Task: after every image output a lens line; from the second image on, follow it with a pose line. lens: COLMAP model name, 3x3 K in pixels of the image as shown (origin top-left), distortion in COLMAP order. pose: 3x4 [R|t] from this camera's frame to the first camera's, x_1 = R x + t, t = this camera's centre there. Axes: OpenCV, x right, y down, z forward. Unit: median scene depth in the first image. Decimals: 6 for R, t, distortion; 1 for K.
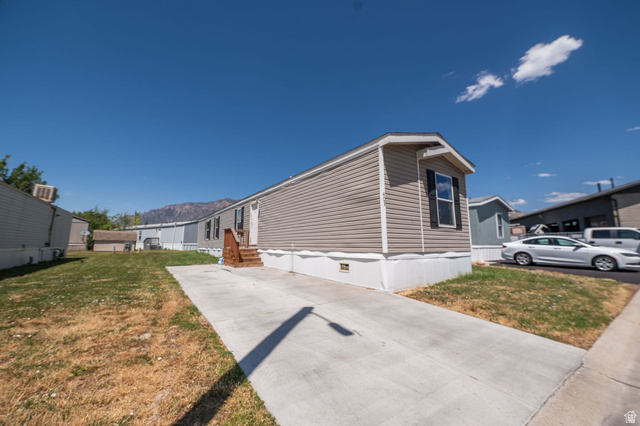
lens RADIAL K [[253.2, 0, 322.5], [0, 253.2, 211.4], [0, 0, 1]] dist [-0.010209, -0.000026]
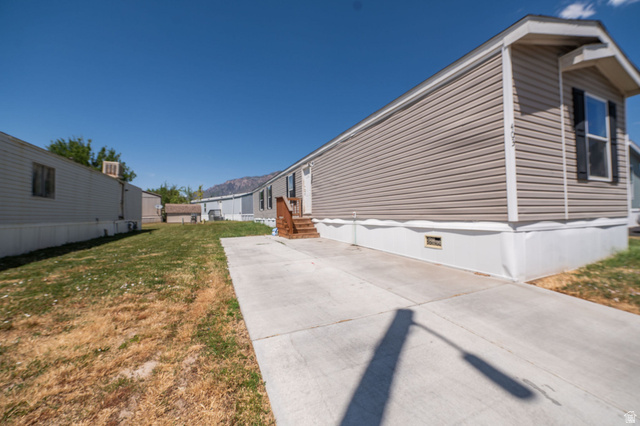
lens RADIAL K [[253.2, 0, 322.5], [0, 253.2, 211.4], [0, 0, 1]] dist [-0.010209, -0.000026]
pose [[0.980073, -0.021220, -0.197501, -0.077206], [0.045247, 0.991988, 0.117949, 0.035404], [0.193416, -0.124535, 0.973181, 0.242260]]
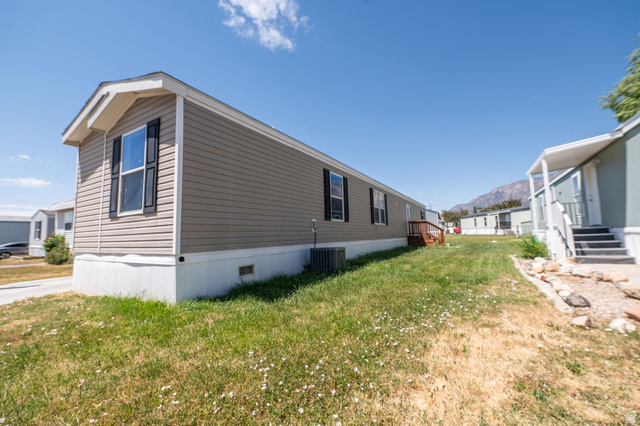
lens RADIAL K [[253.2, 0, 322.5], [0, 253.2, 211.4], [0, 0, 1]] dist [-0.010209, -0.000026]
pose [[0.417951, -0.096472, -0.903333, 1.297947], [0.151276, 0.987854, -0.035506, 0.153480], [0.895786, -0.121813, 0.427468, 1.205560]]
